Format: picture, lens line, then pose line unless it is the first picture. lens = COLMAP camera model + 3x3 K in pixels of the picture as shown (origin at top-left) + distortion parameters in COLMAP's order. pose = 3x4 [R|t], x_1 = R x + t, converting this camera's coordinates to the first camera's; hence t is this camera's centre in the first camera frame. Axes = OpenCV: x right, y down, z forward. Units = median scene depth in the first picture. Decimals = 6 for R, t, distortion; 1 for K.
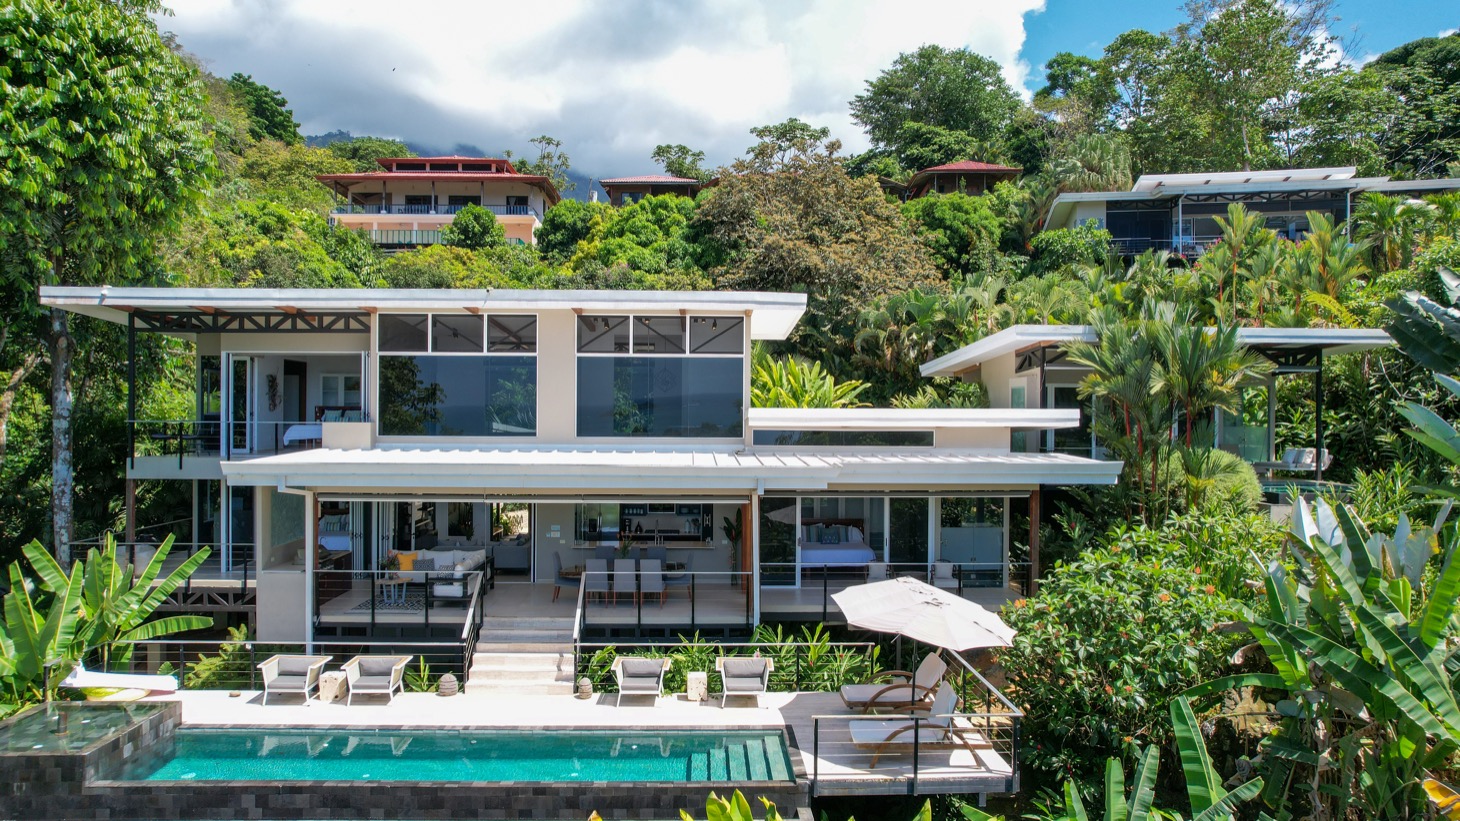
lens RADIAL K [[966.9, 0, 736.2], [0, 966.9, 411.9], [0, 0, 1]] dist [-0.072547, 0.055764]
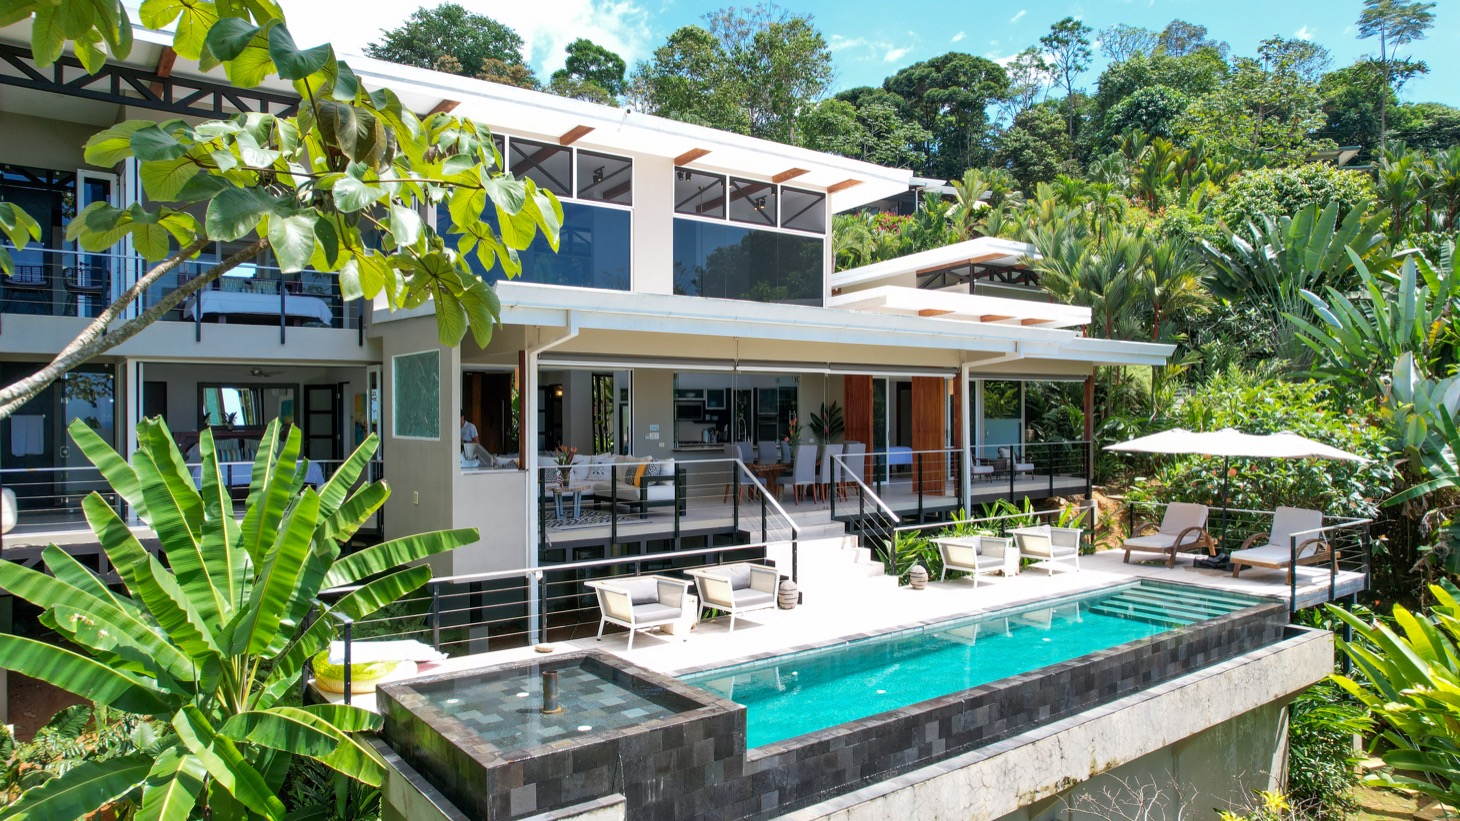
lens RADIAL K [[966.9, 0, 726.8], [0, 966.9, 417.3], [0, 0, 1]] dist [-0.072547, 0.055764]
pose [[0.821778, -0.013116, 0.569657, -0.598610], [0.008502, 0.999906, 0.010756, 0.104307], [-0.569744, -0.003996, 0.821812, 0.305621]]
